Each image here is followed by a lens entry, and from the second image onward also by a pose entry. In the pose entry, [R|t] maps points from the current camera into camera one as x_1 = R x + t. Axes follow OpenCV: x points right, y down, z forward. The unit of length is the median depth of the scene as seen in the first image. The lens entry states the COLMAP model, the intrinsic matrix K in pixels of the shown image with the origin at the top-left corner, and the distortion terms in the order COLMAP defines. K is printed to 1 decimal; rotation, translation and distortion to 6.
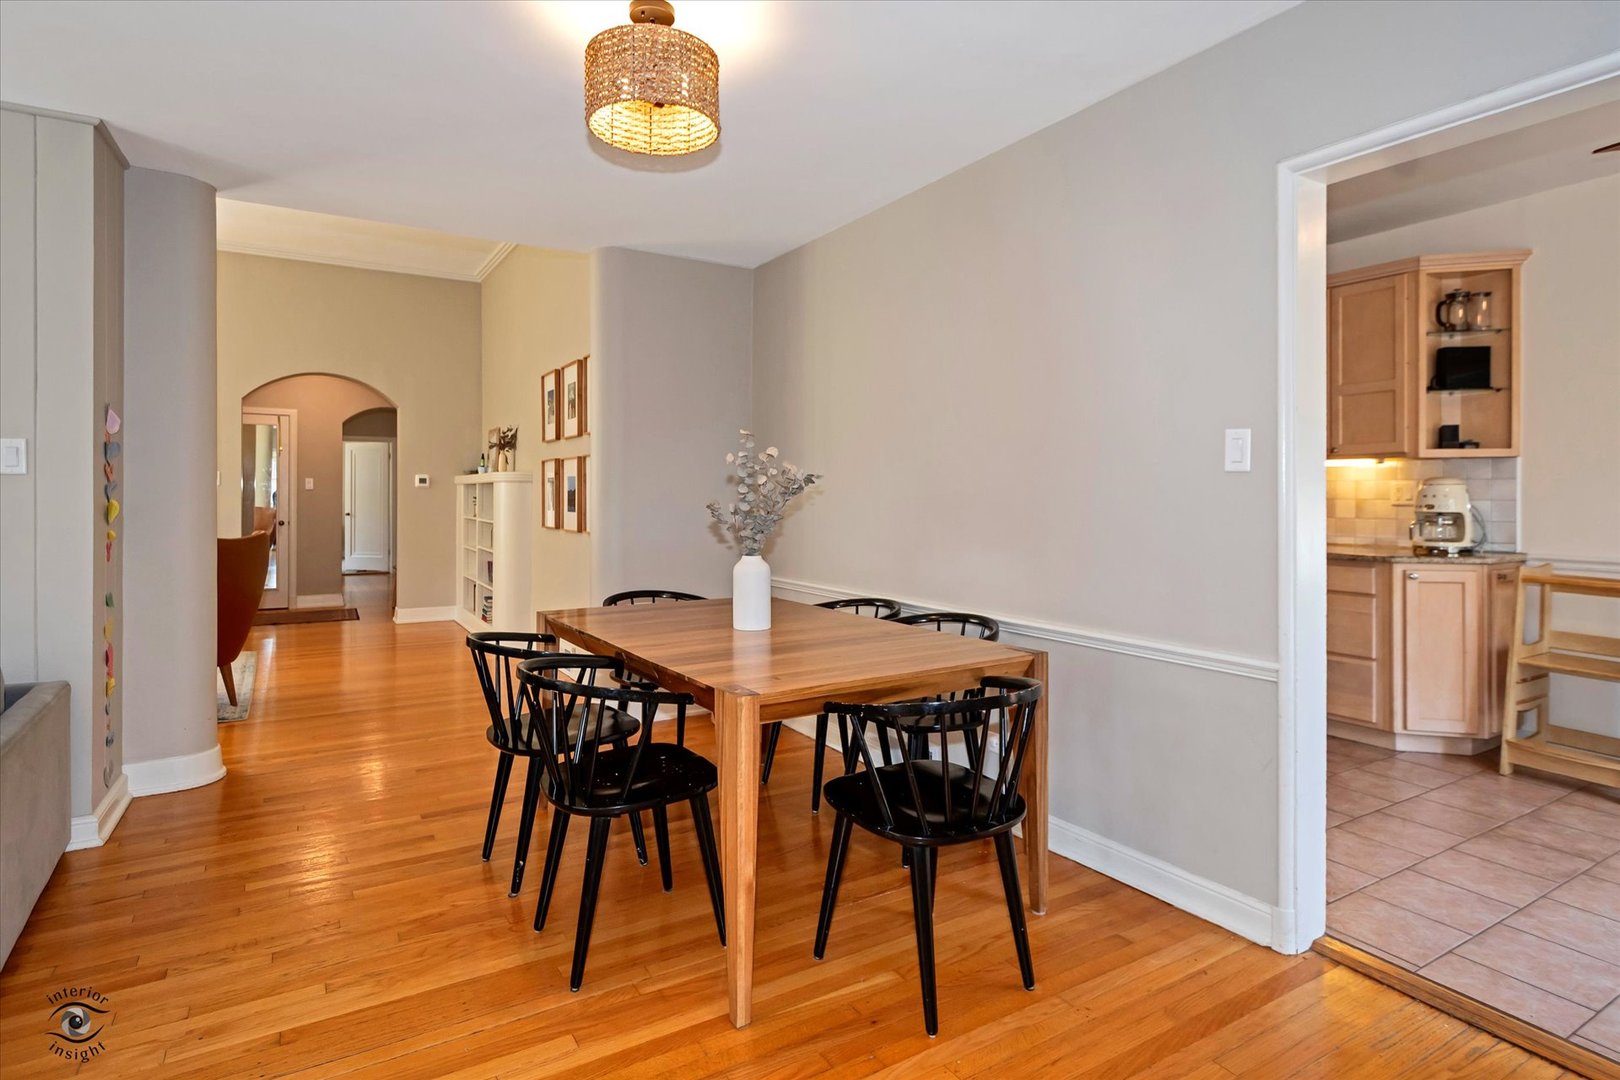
lens RADIAL K [[850.3, 0, 826.1], [0, 850.3, 495.7], [0, 0, 1]] dist [0.003157, -0.002474]
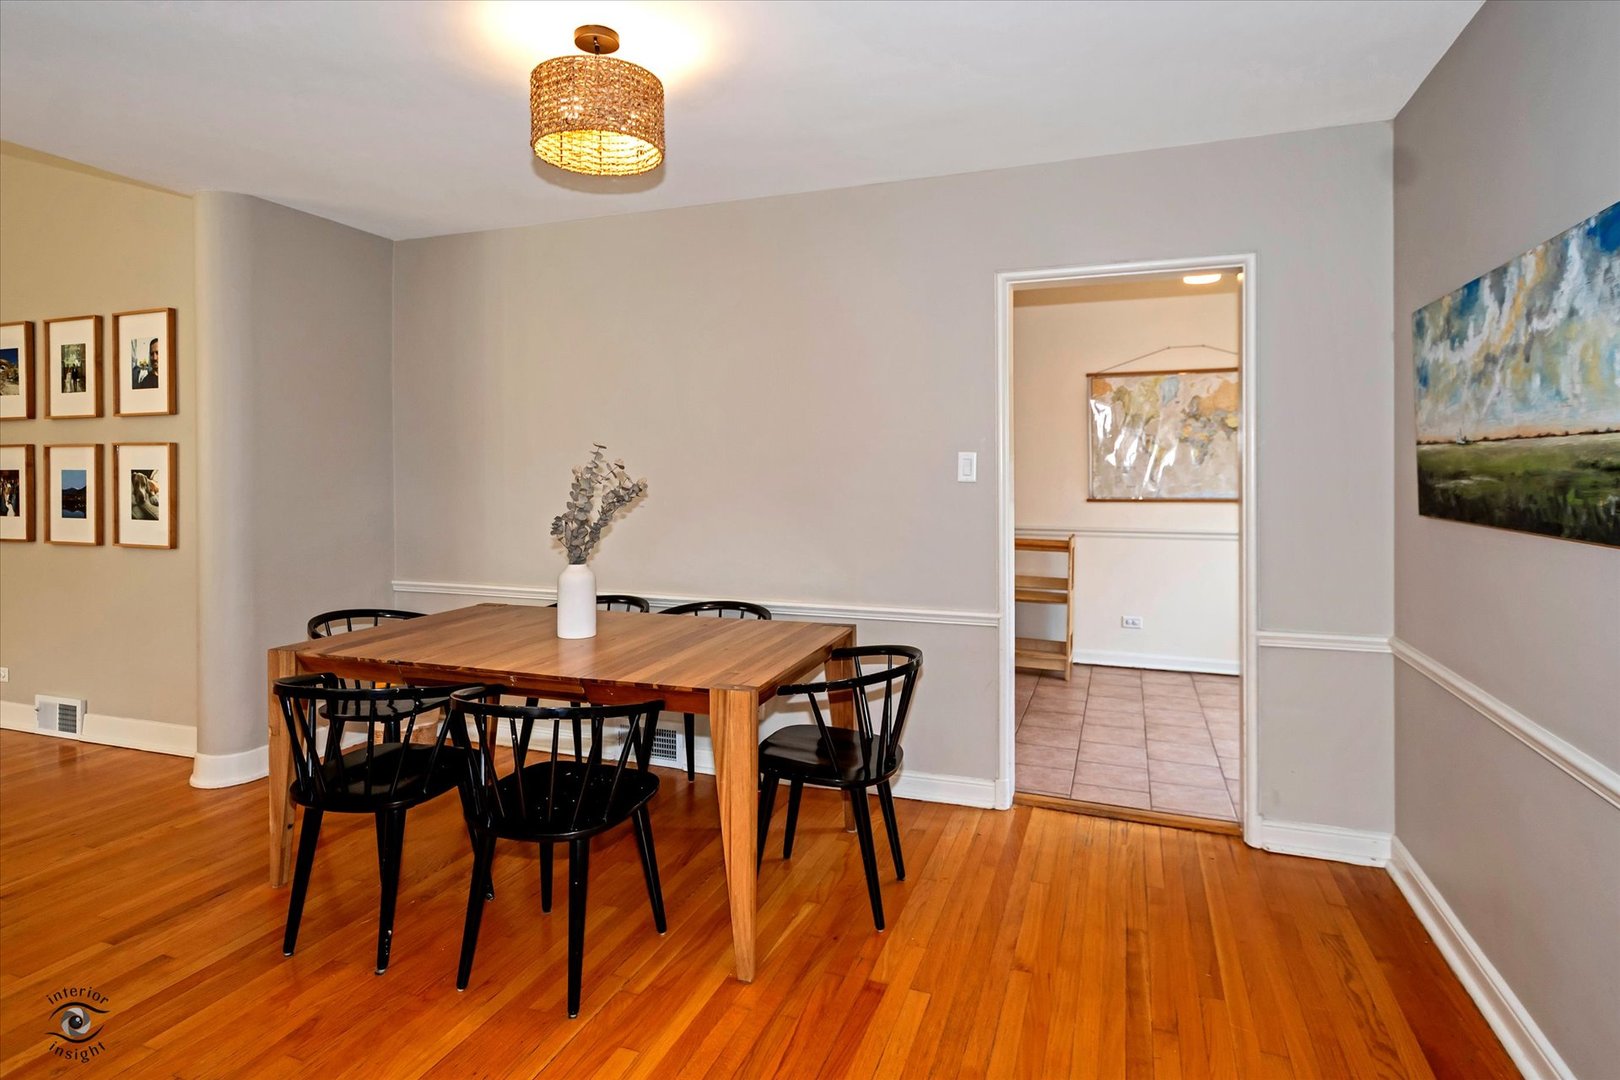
lens RADIAL K [[850.3, 0, 807.8], [0, 850.3, 472.1], [0, 0, 1]] dist [0.003157, -0.002474]
pose [[0.789614, -0.003676, 0.613593, -0.628416], [0.001735, 0.999991, 0.003758, -0.053610], [-0.613602, -0.001903, 0.789613, 0.044461]]
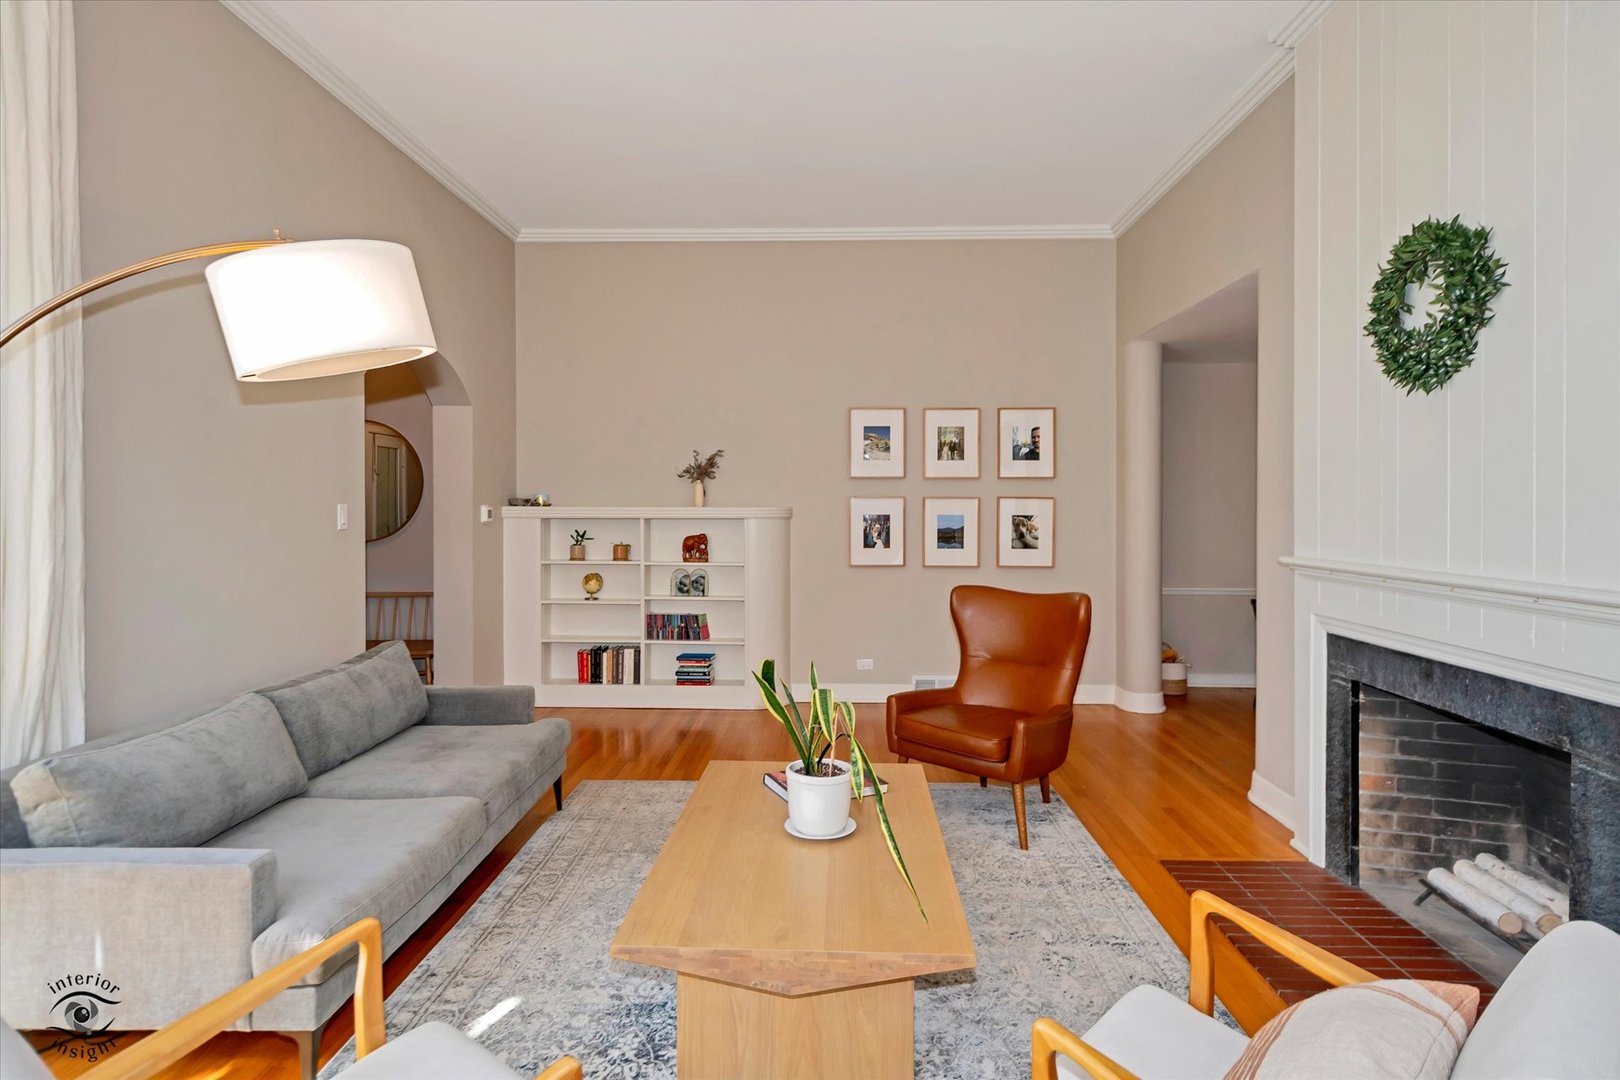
lens RADIAL K [[850.3, 0, 806.7], [0, 850.3, 529.4], [0, 0, 1]] dist [0.003157, -0.002474]
pose [[0.560666, -0.011716, 0.827959, -3.202967], [-0.004740, 0.999838, 0.017357, -0.052954], [-0.828028, -0.013656, 0.560520, 1.385521]]
